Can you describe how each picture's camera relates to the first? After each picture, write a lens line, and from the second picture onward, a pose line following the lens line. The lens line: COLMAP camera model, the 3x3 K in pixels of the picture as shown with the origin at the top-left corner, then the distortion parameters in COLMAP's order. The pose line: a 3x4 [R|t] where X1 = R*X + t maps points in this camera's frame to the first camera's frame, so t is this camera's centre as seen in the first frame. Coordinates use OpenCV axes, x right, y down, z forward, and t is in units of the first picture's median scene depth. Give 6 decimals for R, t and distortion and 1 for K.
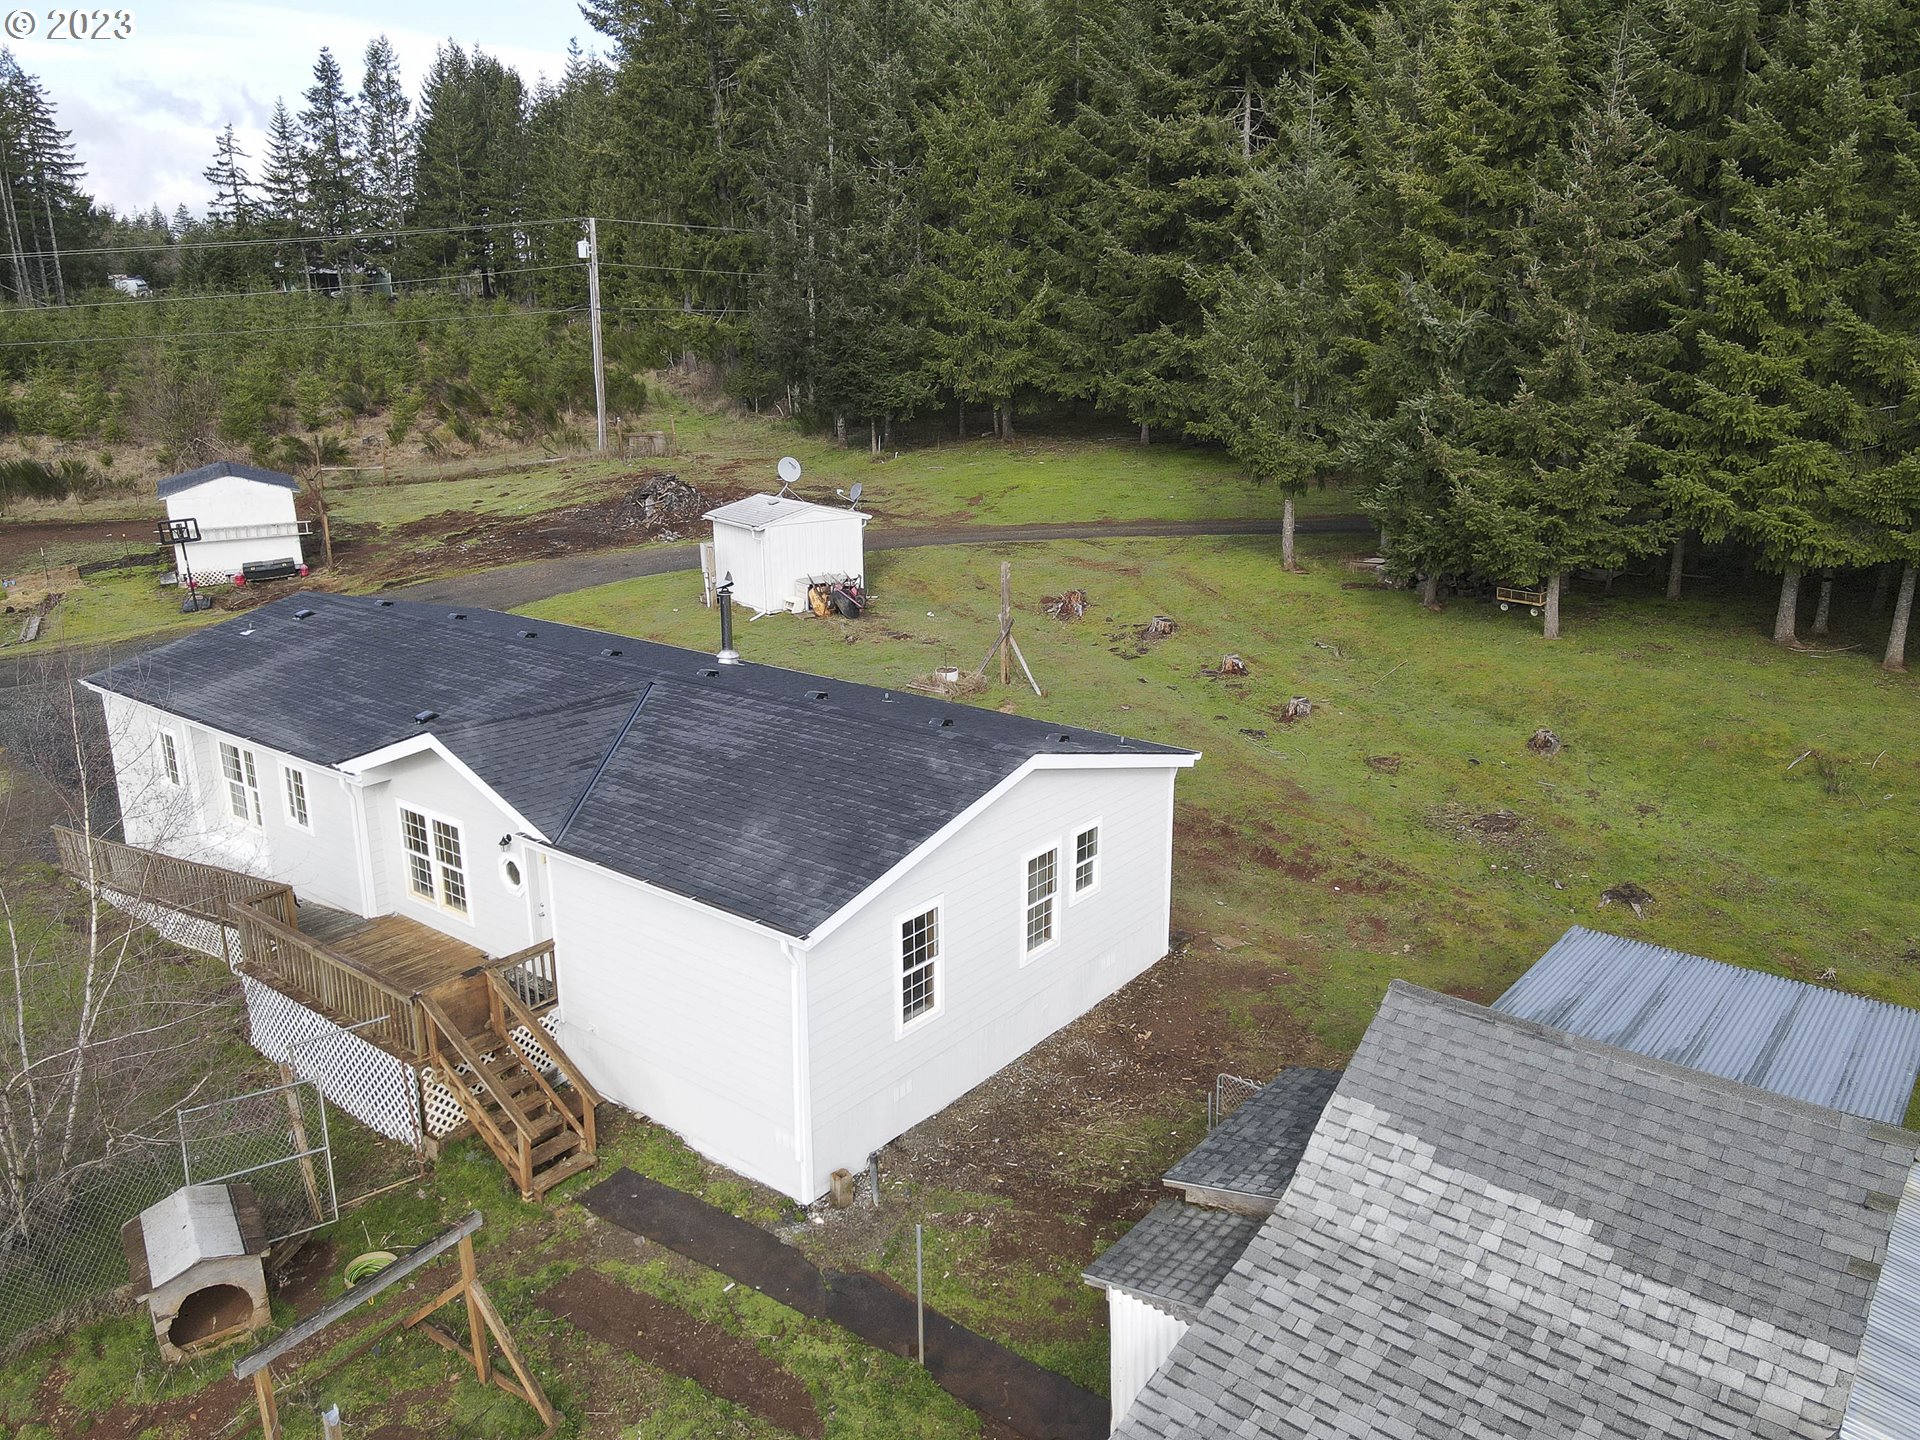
lens RADIAL K [[1400.5, 0, 960.2], [0, 1400.5, 717.4], [0, 0, 1]] dist [0.027491, -0.007624]
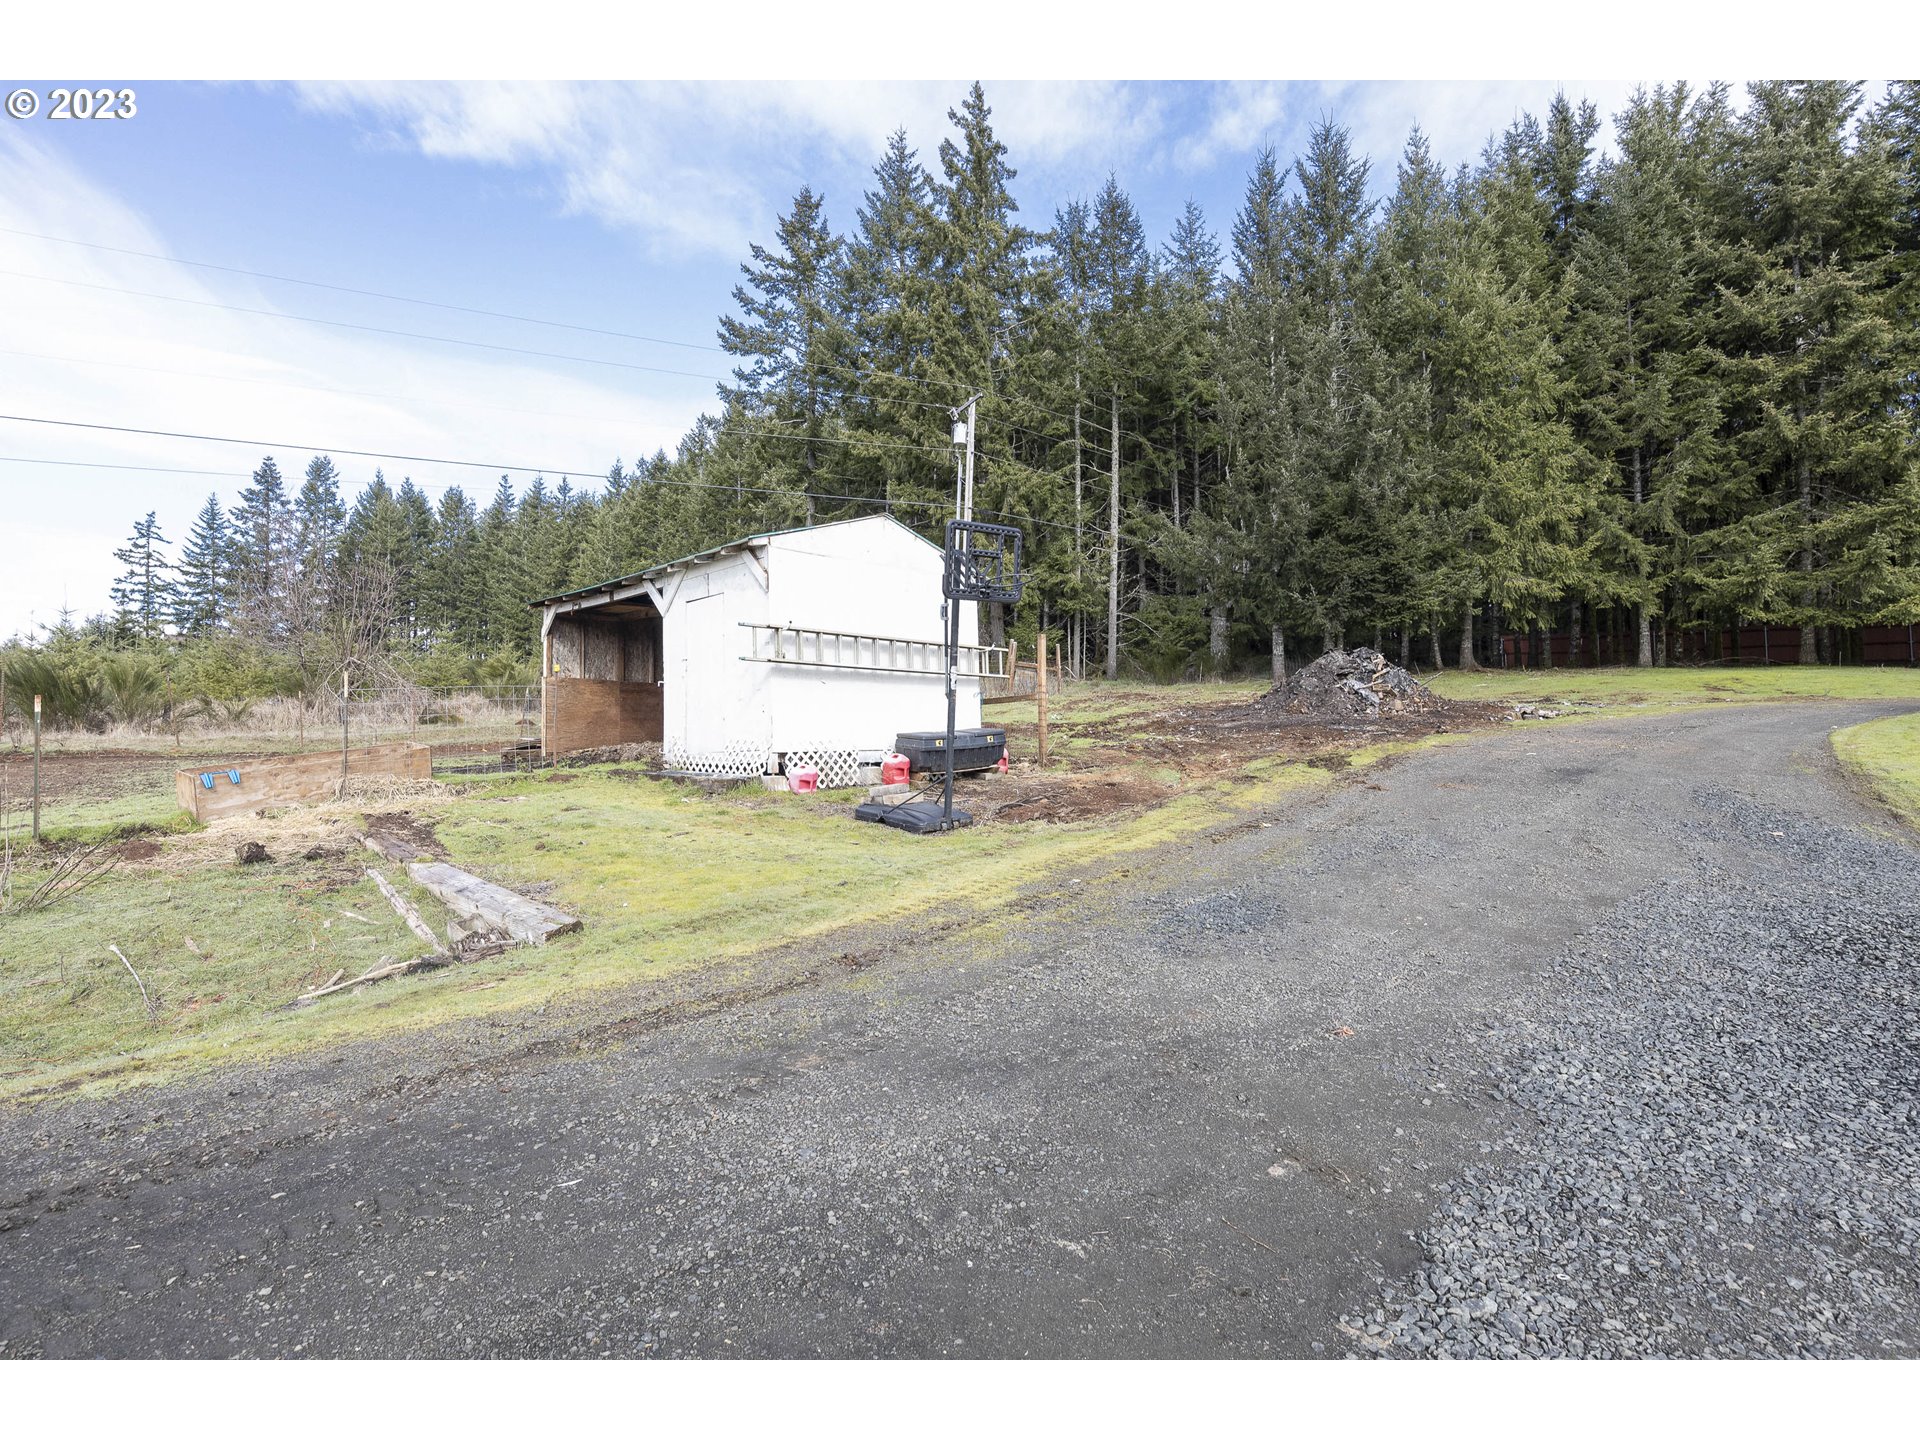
lens RADIAL K [[962.1, 0, 954.7], [0, 962.1, 721.7], [0, 0, 1]] dist [0.004202, 0.000155]
pose [[0.949955, 0.005020, 0.312347, -0.176024], [0.092213, 0.950810, -0.295733, -0.010349], [-0.298467, 0.309735, 0.902763, 0.231406]]
